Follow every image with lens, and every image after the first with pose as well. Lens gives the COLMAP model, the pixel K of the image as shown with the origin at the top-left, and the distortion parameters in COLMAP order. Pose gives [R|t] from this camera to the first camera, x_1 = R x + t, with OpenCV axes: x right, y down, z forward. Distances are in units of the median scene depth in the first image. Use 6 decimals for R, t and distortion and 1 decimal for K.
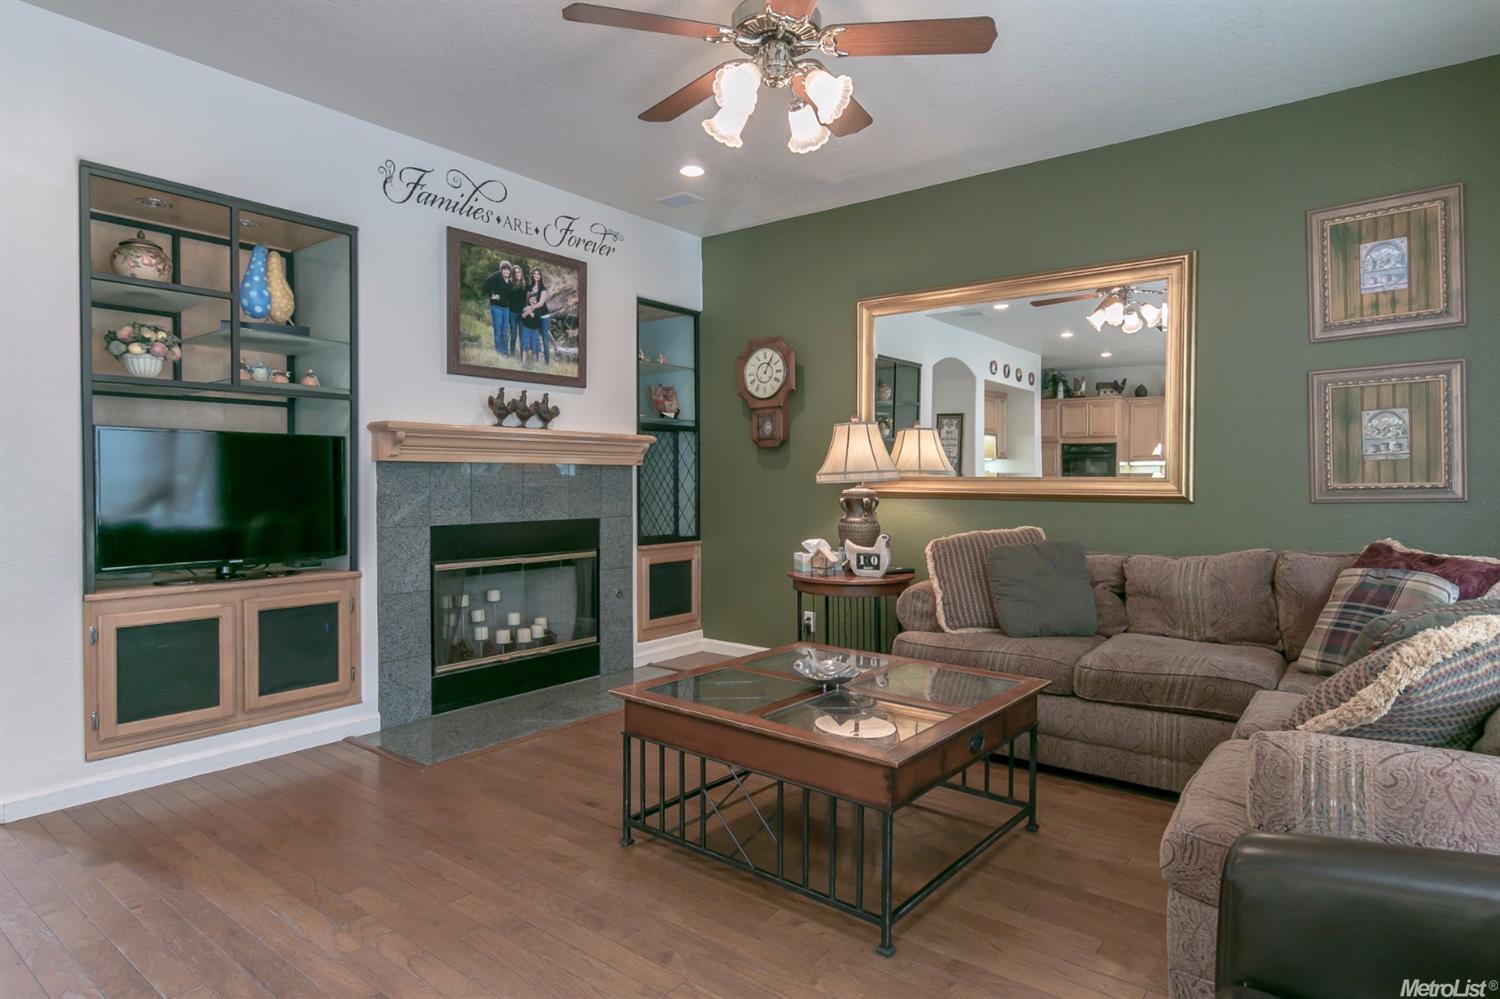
lens RADIAL K [[835.9, 0, 753.0], [0, 835.9, 498.5], [0, 0, 1]] dist [-0.004390, -0.001438]
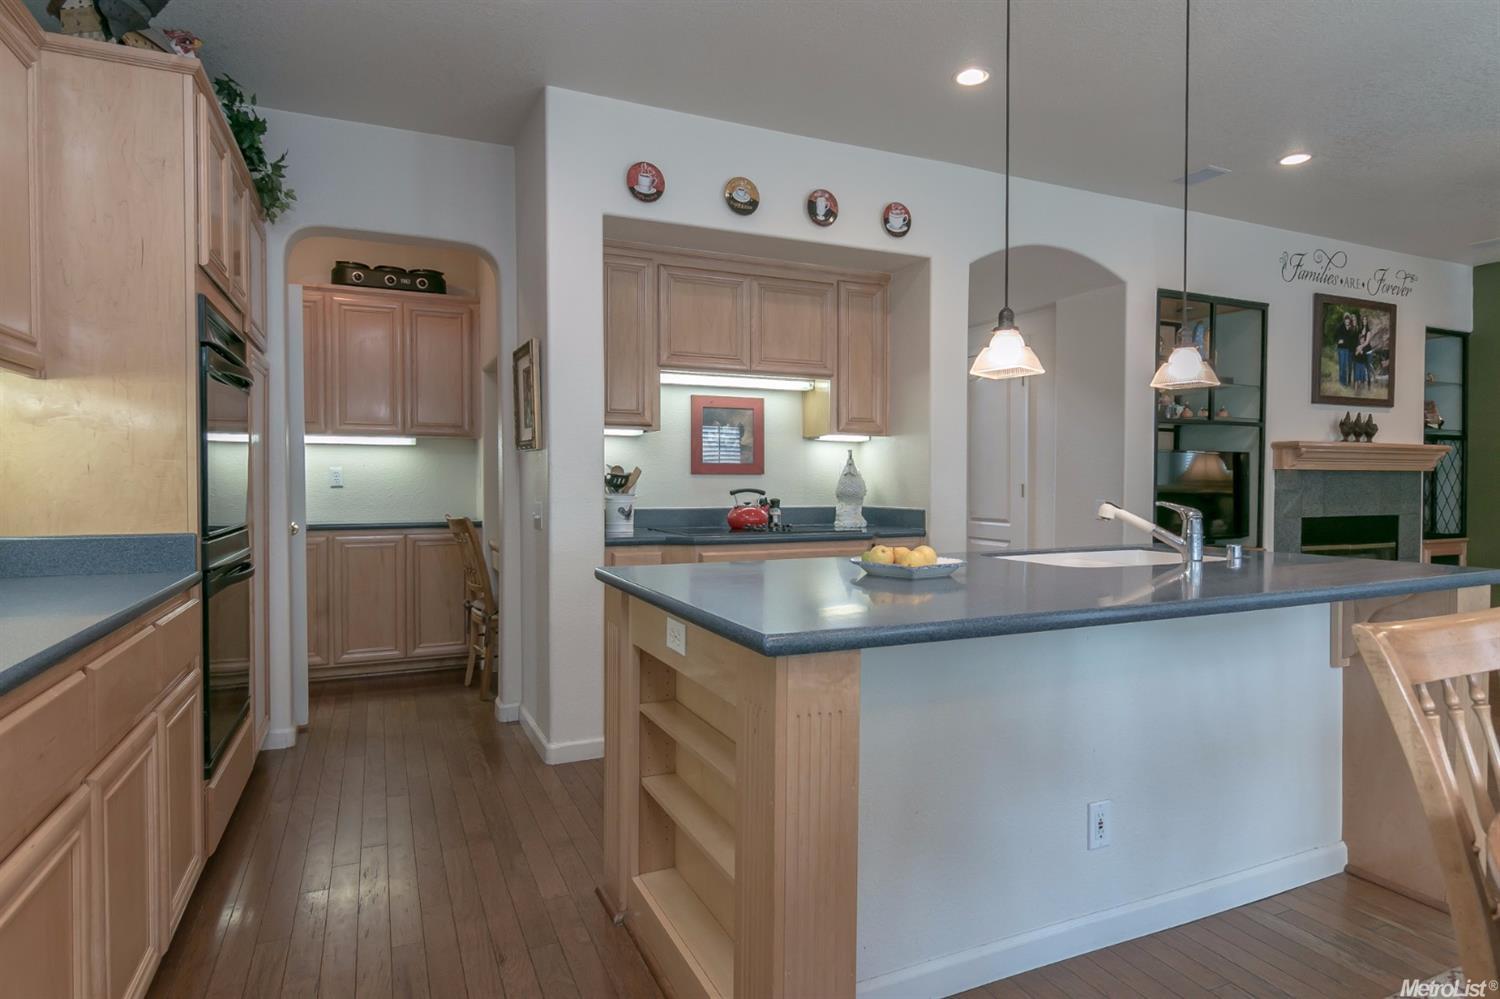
lens RADIAL K [[835.9, 0, 743.9], [0, 835.9, 497.1], [0, 0, 1]] dist [-0.004390, -0.001438]
pose [[0.882258, 0.007887, -0.470700, -0.492280], [-0.010580, 0.999939, -0.003076, 0.012357], [0.470648, 0.007694, 0.882288, -0.546321]]
